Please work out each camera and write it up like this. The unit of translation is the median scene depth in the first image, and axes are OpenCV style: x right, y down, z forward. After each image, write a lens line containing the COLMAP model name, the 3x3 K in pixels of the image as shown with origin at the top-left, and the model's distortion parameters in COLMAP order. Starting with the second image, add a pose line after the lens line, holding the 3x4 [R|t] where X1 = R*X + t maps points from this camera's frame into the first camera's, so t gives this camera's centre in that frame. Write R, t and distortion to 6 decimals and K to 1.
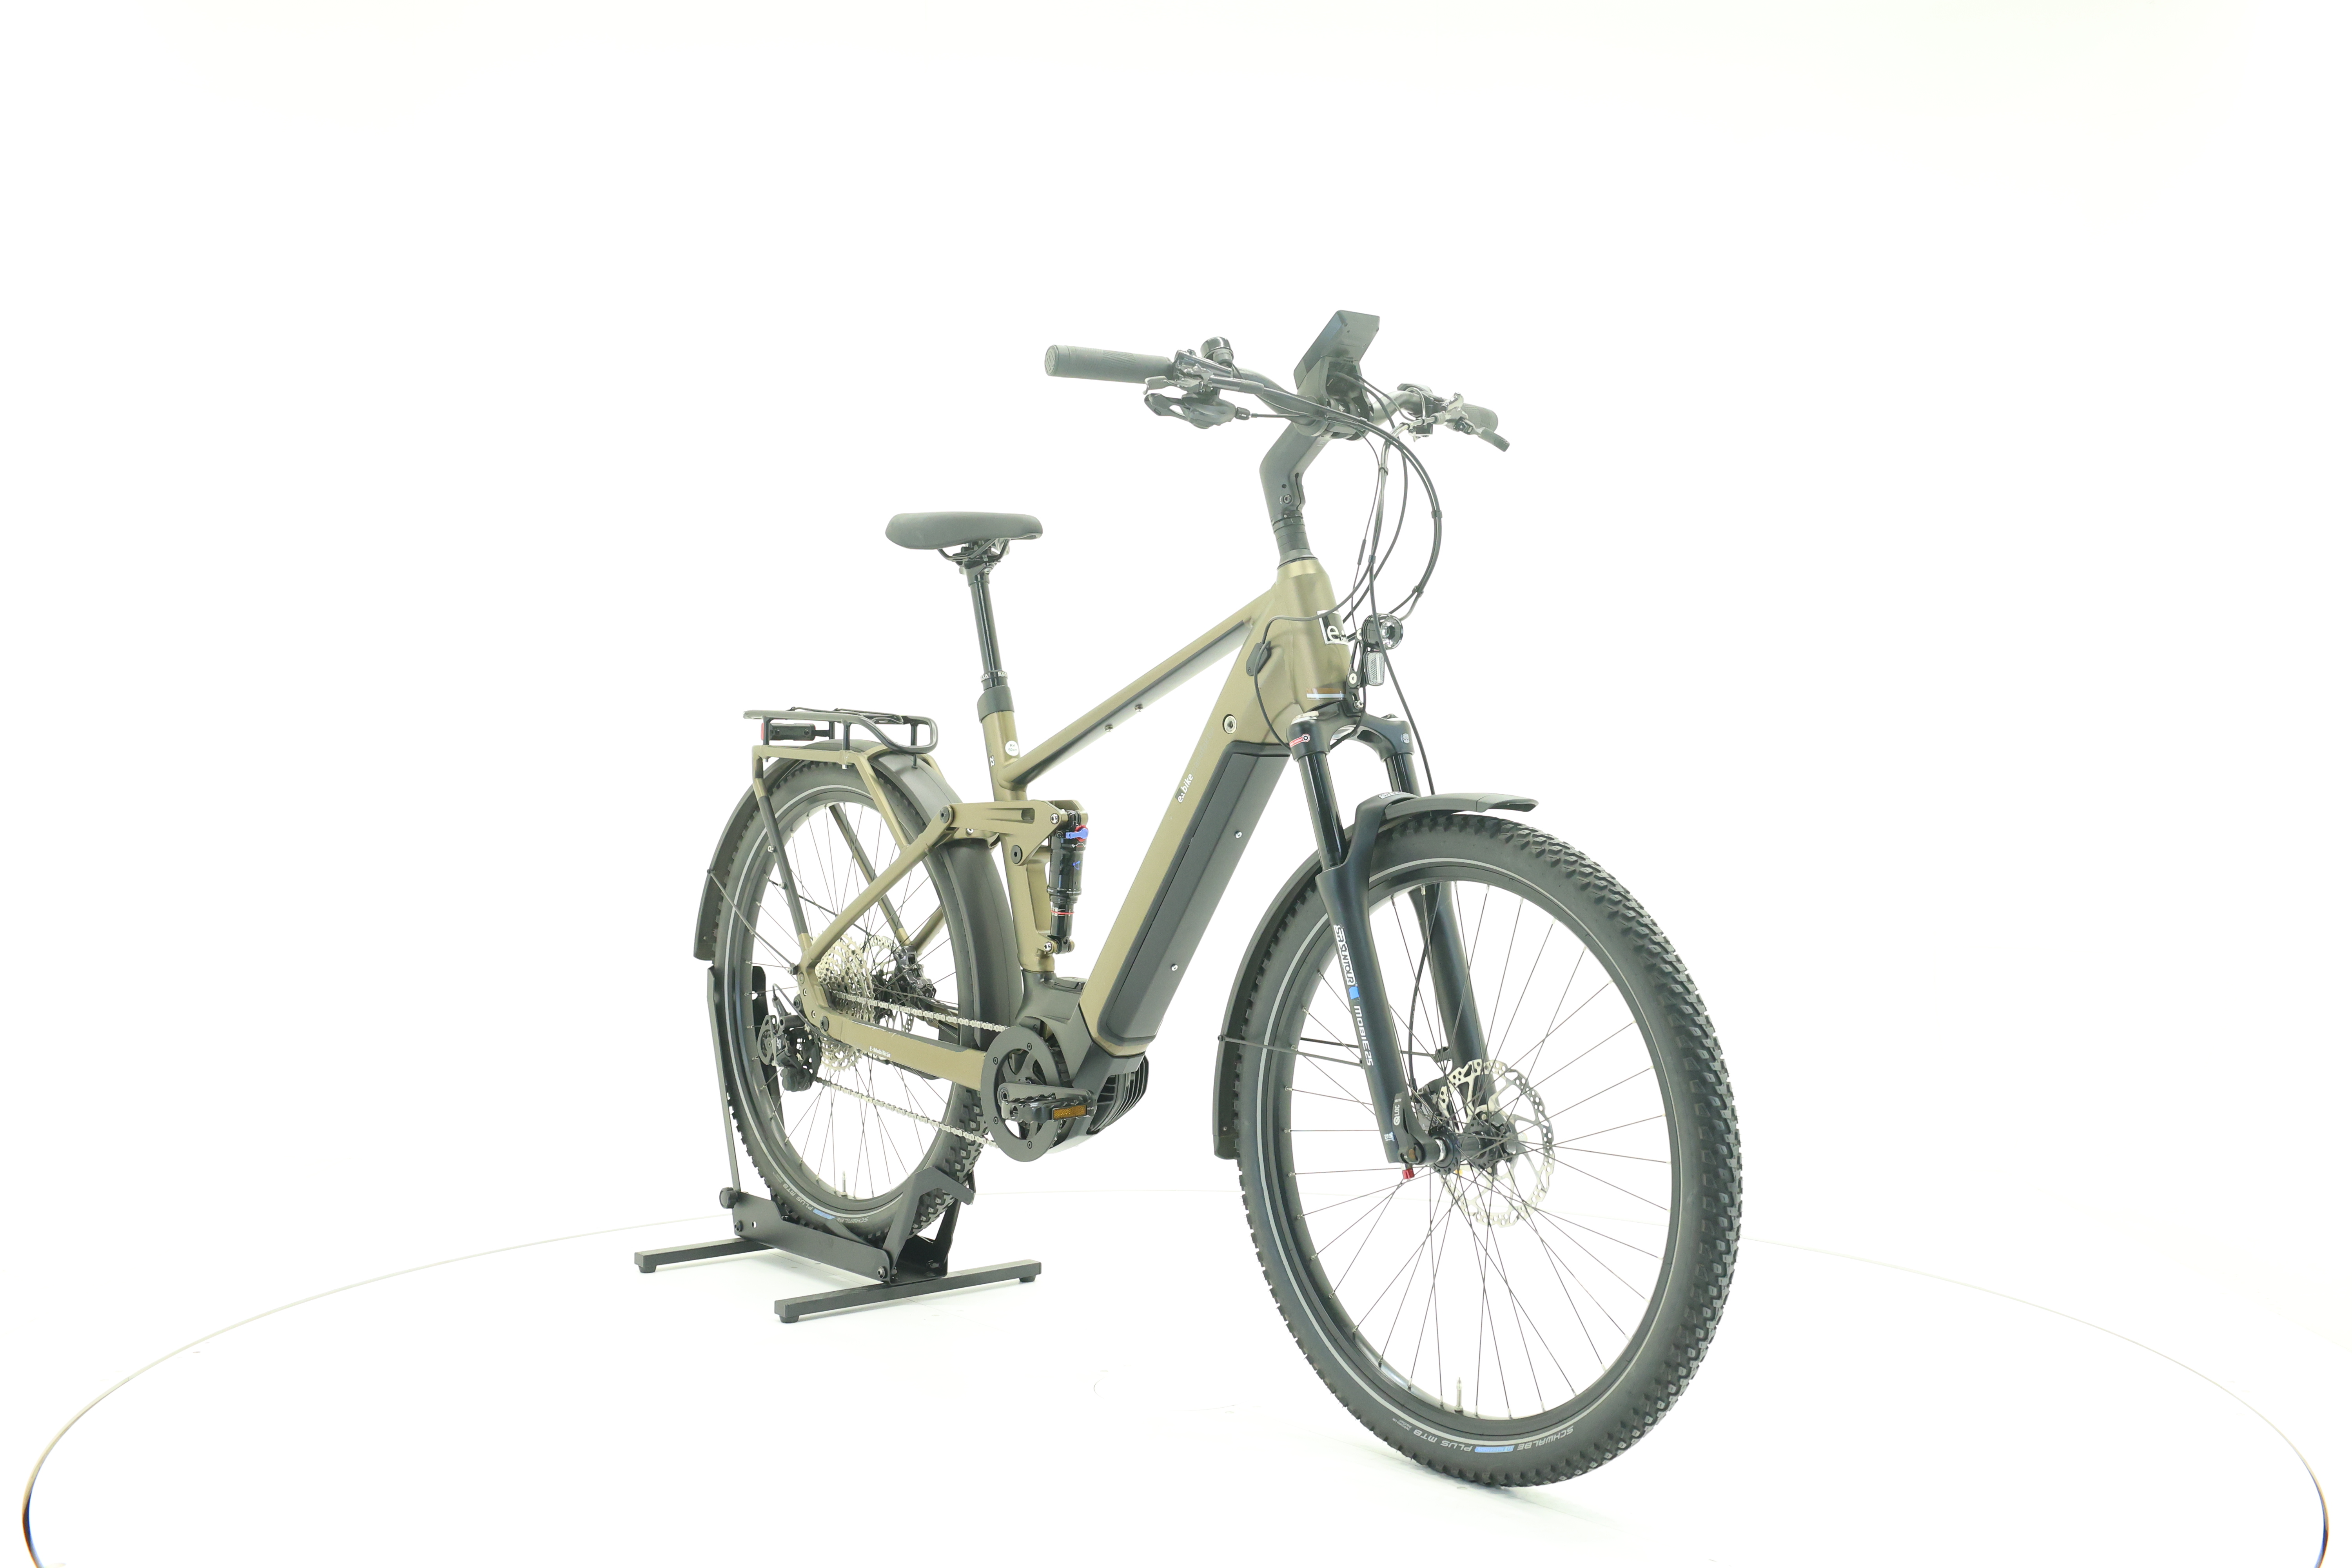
lens RADIAL K [[2476.1, 0, 1185.4], [0, 2476.1, 787.9], [0, 0, 1]] dist [0.007089, 0.000000]
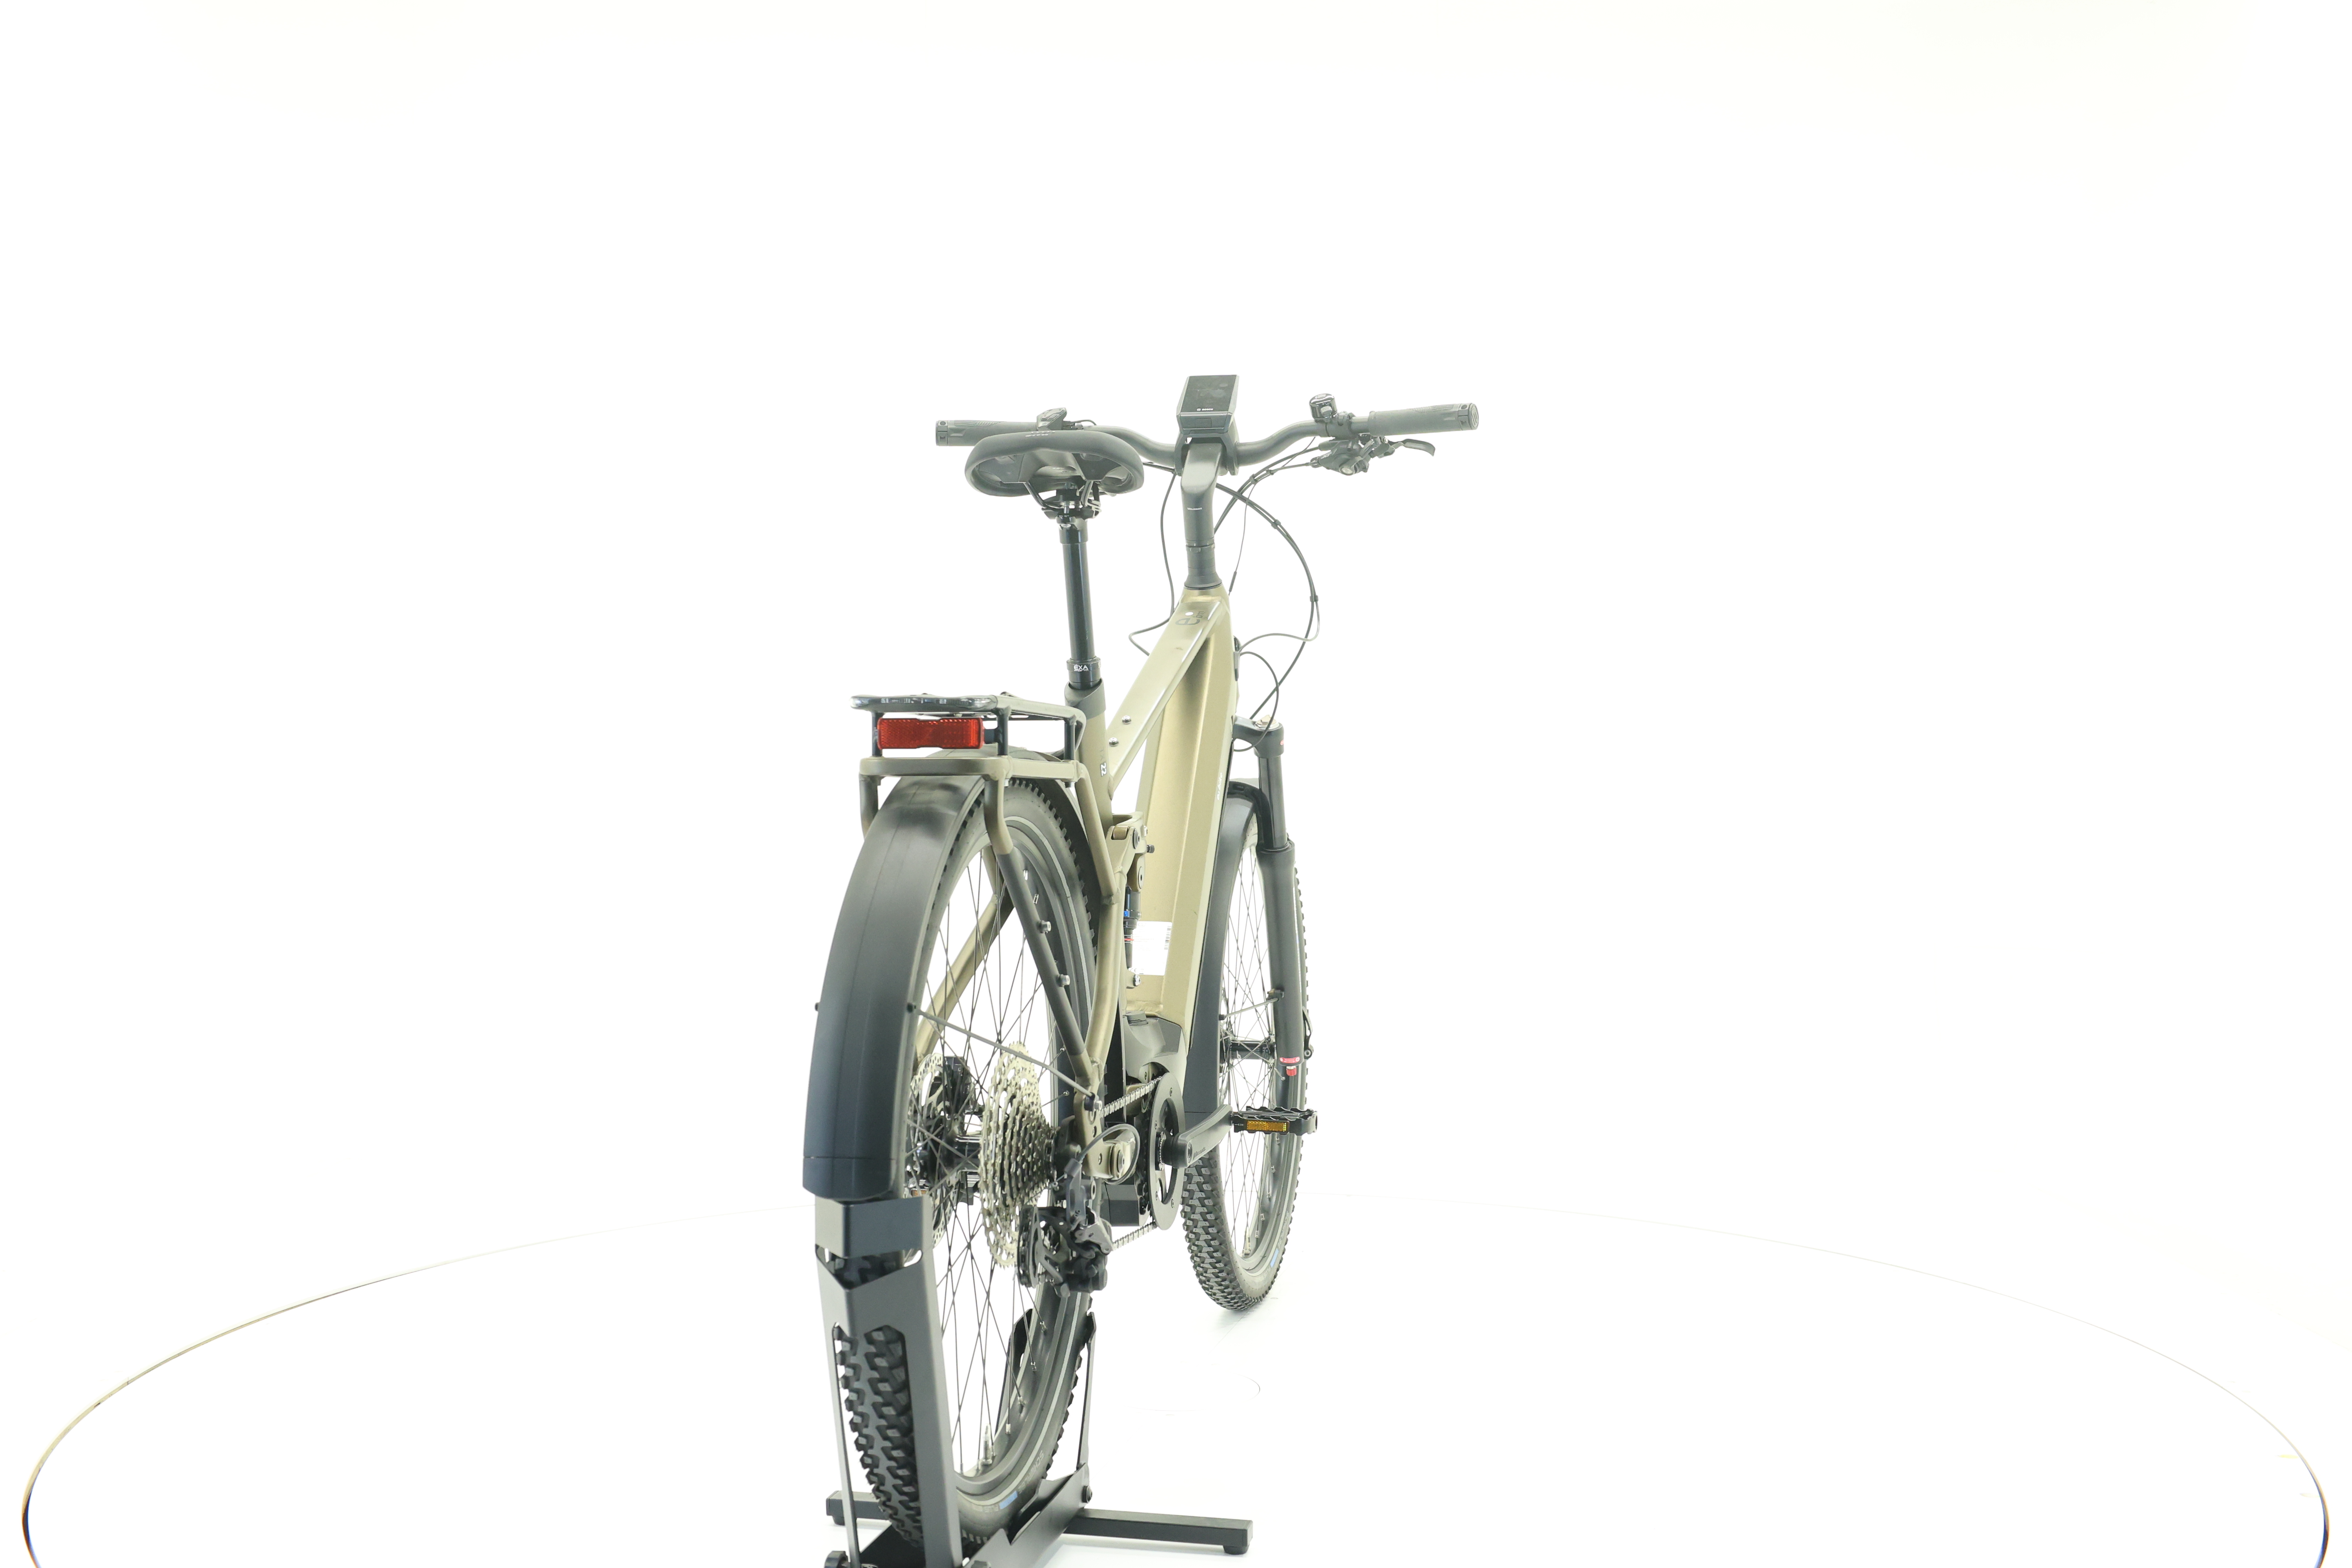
lens RADIAL K [[2476.1, 0, 1194.7], [0, 2476.1, 791.5], [0, 0, 1]] dist [0.007089, 0.000000]
pose [[-0.603276, -0.022238, 0.797222, -0.784345], [0.013691, 0.999175, 0.038232, -0.036011], [-0.797415, 0.033979, -0.602474, 1.558371]]
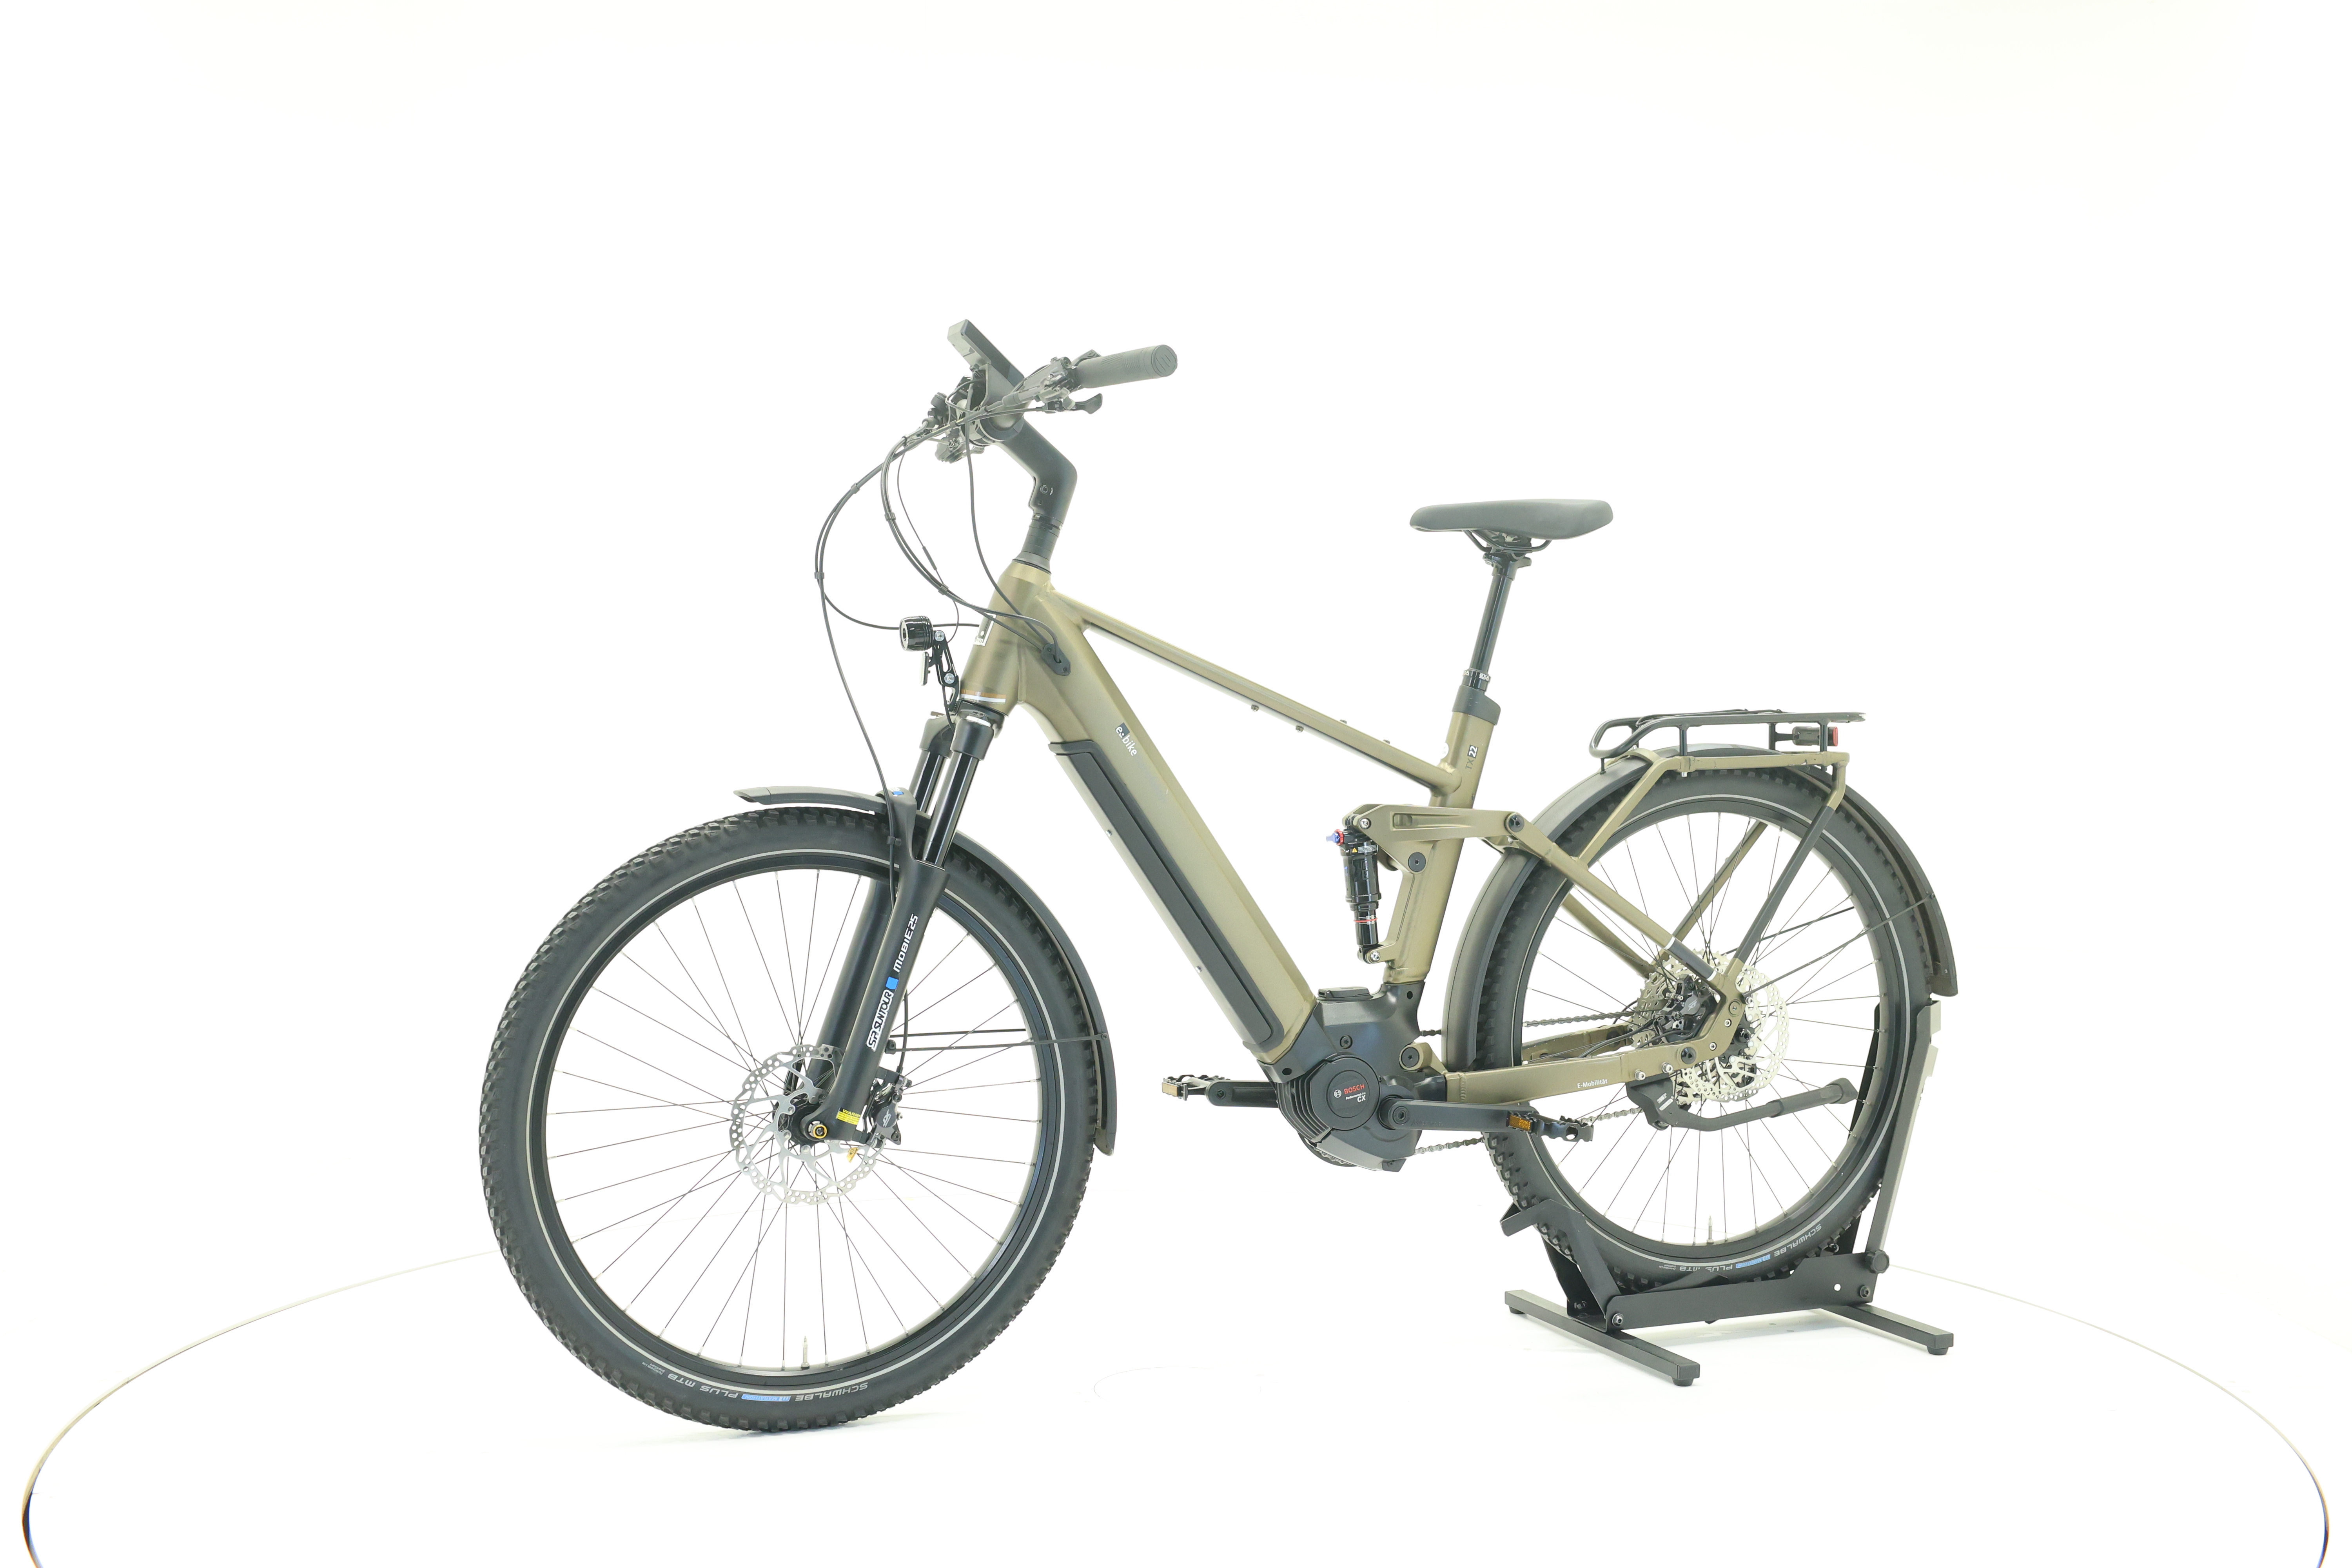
lens RADIAL K [[2476.1, 0, 1172.9], [0, 2476.1, 781.1], [0, 0, 1]] dist [0.007089, 0.000000]
pose [[-0.312561, 0.012227, -0.949819, 0.925307], [-0.026012, 0.999432, 0.021425, -0.023498], [0.949542, 0.031403, -0.312065, 1.276499]]
